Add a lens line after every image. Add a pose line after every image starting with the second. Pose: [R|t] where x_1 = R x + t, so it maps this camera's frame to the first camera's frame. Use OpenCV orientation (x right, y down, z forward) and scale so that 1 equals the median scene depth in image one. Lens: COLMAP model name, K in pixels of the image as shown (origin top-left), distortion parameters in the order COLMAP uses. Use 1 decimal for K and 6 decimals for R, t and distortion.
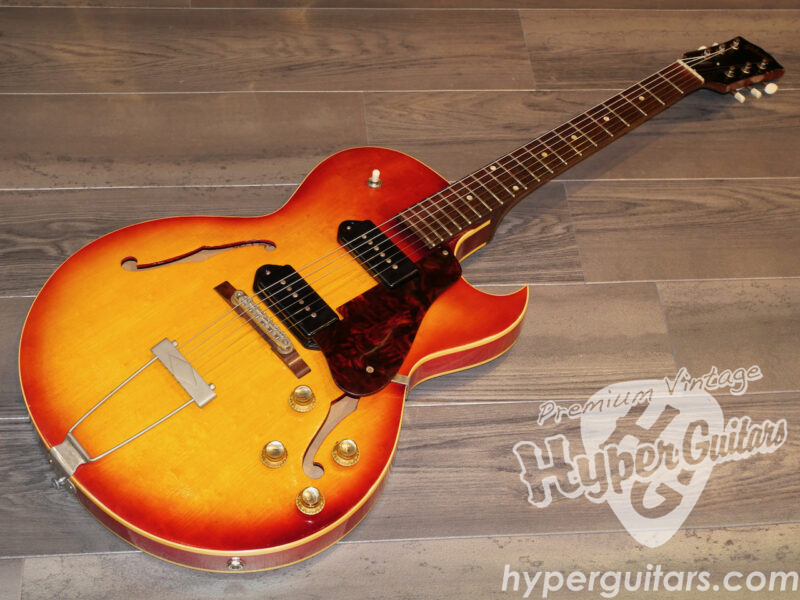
lens RADIAL K [[1386.8, 0, 400.0], [0, 1386.8, 300.0], [0, 0, 1]] dist [0.010553, -0.086665]
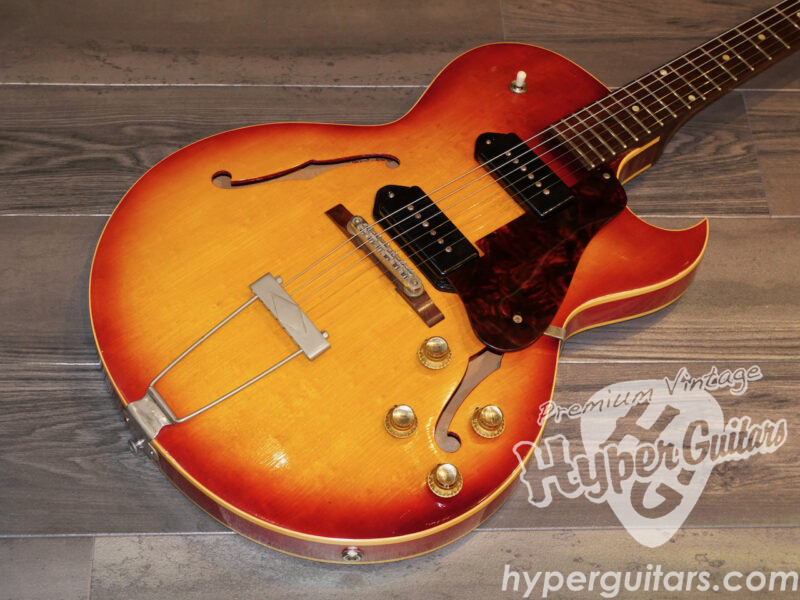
lens RADIAL K [[1492.8, 0, 400.0], [0, 1492.8, 300.0], [0, 0, 1]] dist [-0.012812, -0.008367]
pose [[0.998925, 0.029679, -0.035621, -0.053185], [-0.027466, 0.997754, 0.061097, -0.011145], [0.037354, -0.060053, 0.997496, 0.112575]]
